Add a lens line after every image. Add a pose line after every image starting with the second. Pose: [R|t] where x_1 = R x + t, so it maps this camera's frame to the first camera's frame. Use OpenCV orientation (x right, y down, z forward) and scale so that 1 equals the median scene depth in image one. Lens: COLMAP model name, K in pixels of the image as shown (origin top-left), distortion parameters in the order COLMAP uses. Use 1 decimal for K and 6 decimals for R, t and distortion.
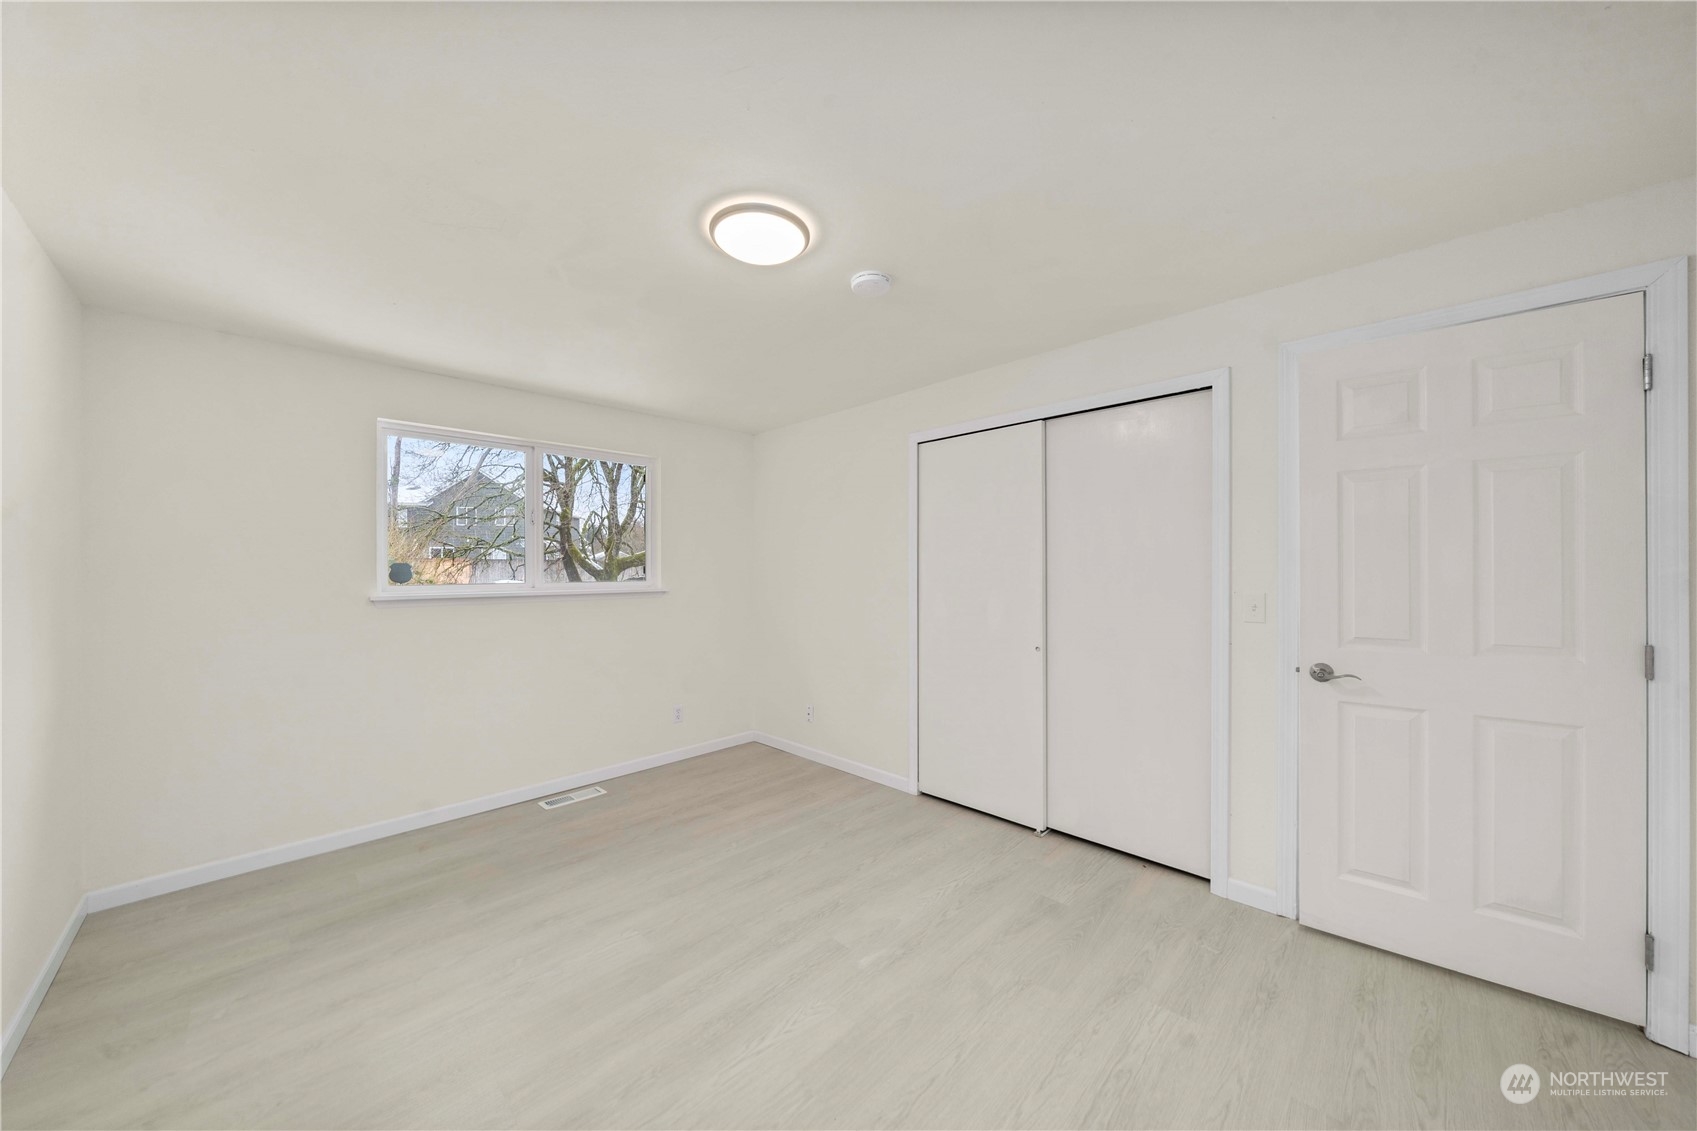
lens RADIAL K [[589.7, 0, 848.5], [0, 589.7, 565.5], [0, 0, 1]] dist [0.000245, -0.000260]
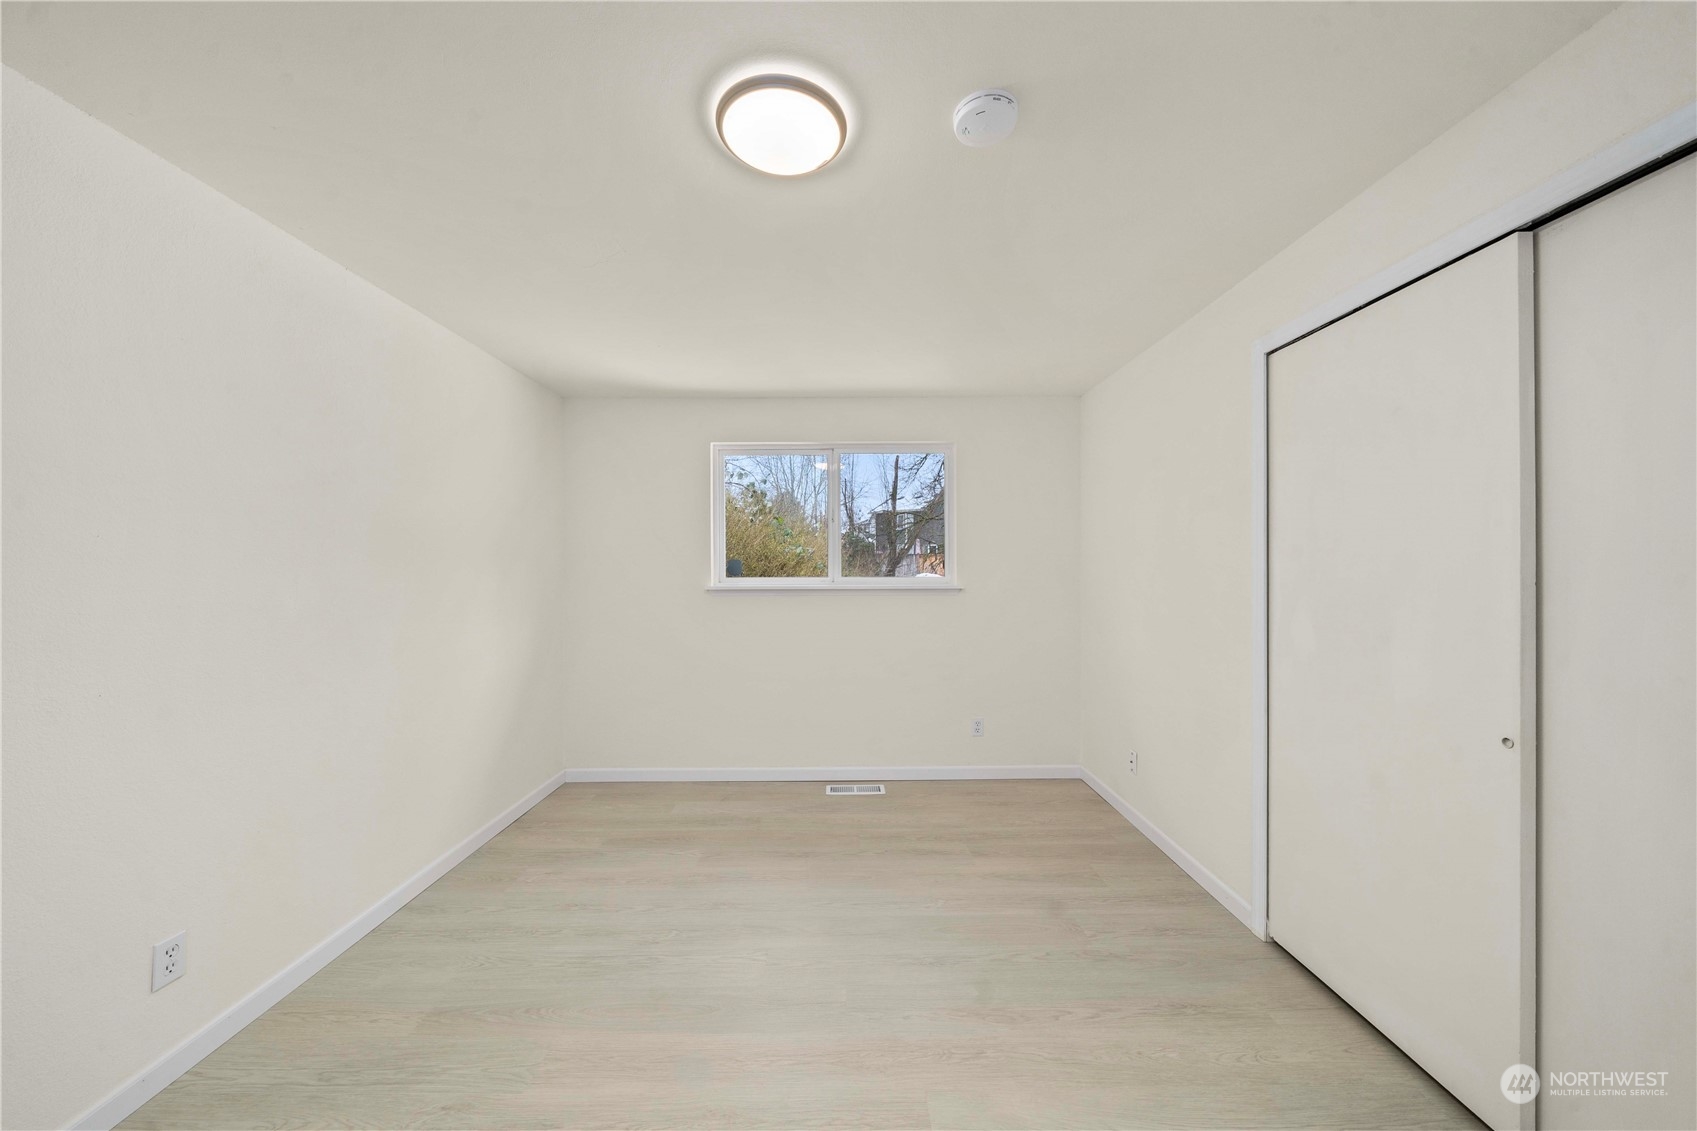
lens RADIAL K [[589.7, 0, 848.5], [0, 589.7, 565.5], [0, 0, 1]] dist [0.000245, -0.000260]
pose [[0.705899, 0.002548, -0.708308, 0.246314], [0.004819, 0.999953, 0.008400, -0.000857], [0.708296, -0.009343, 0.705854, 0.283158]]
